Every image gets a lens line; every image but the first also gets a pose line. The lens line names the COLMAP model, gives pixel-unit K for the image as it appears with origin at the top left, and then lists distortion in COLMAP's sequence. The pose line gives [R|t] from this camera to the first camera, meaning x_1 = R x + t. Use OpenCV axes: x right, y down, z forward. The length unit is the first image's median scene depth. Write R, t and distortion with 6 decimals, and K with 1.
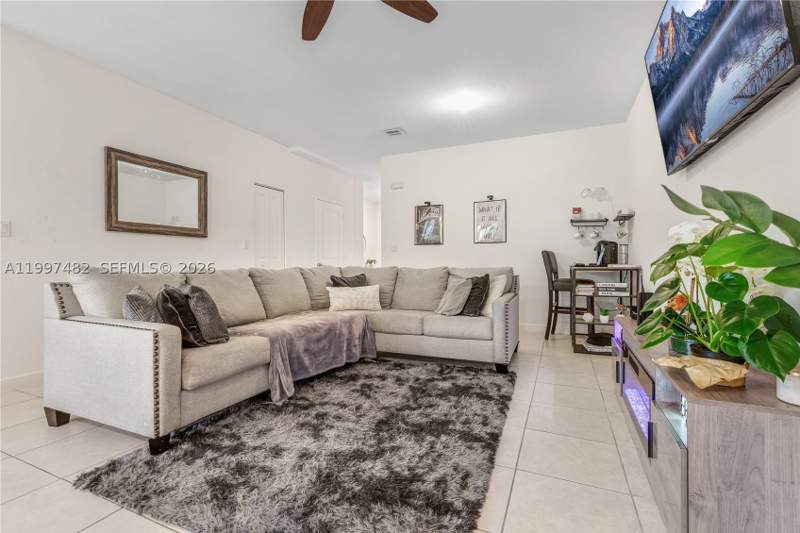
lens RADIAL K [[368.9, 0, 399.4], [0, 368.9, 262.3], [0, 0, 1]] dist [-0.004629, -0.000507]
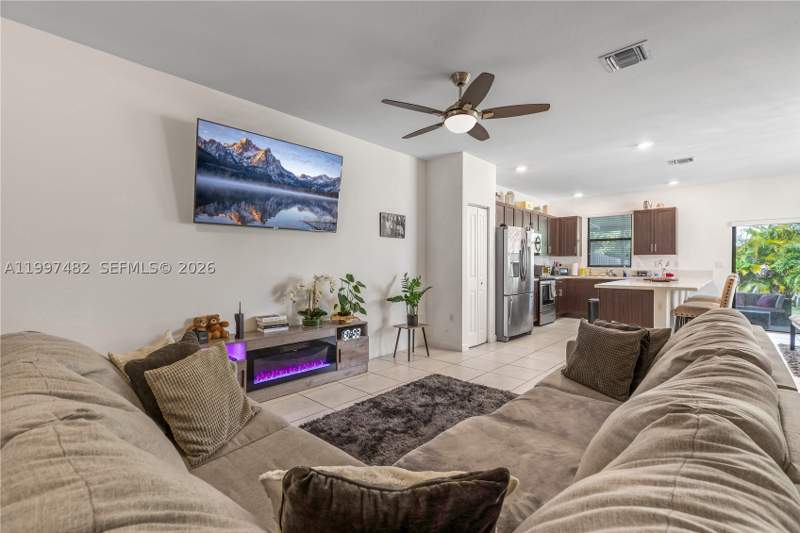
lens RADIAL K [[368.9, 0, 402.9], [0, 368.9, 264.6], [0, 0, 1]] dist [-0.004629, -0.000507]
pose [[-0.948393, -0.001055, 0.317096, -0.439546], [0.002111, 0.999951, 0.009640, -0.146772], [-0.317091, 0.009812, -0.948344, 2.591452]]
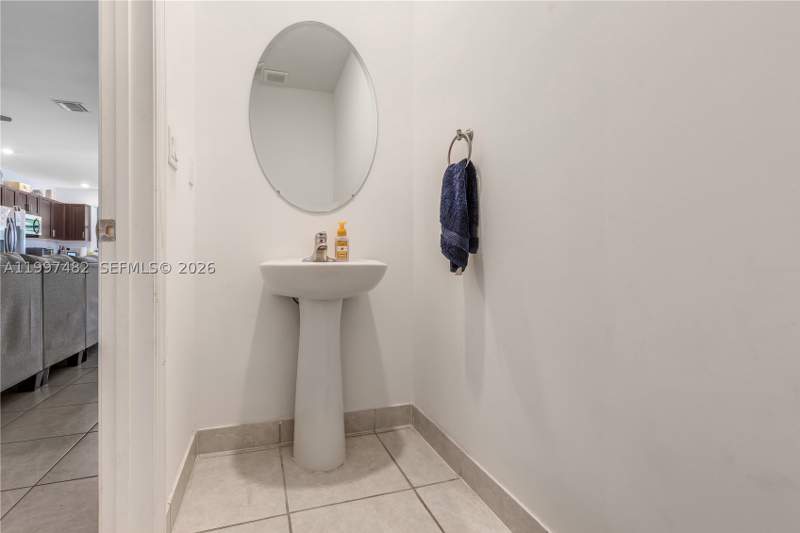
lens RADIAL K [[368.9, 0, 397.0], [0, 368.9, 263.8], [0, 0, 1]] dist [-0.004629, -0.000507]
pose [[-0.733064, 0.005735, -0.680135, -0.723510], [-0.004276, 0.999906, 0.013040, 0.013788], [0.680146, 0.012468, -0.732970, 4.025666]]
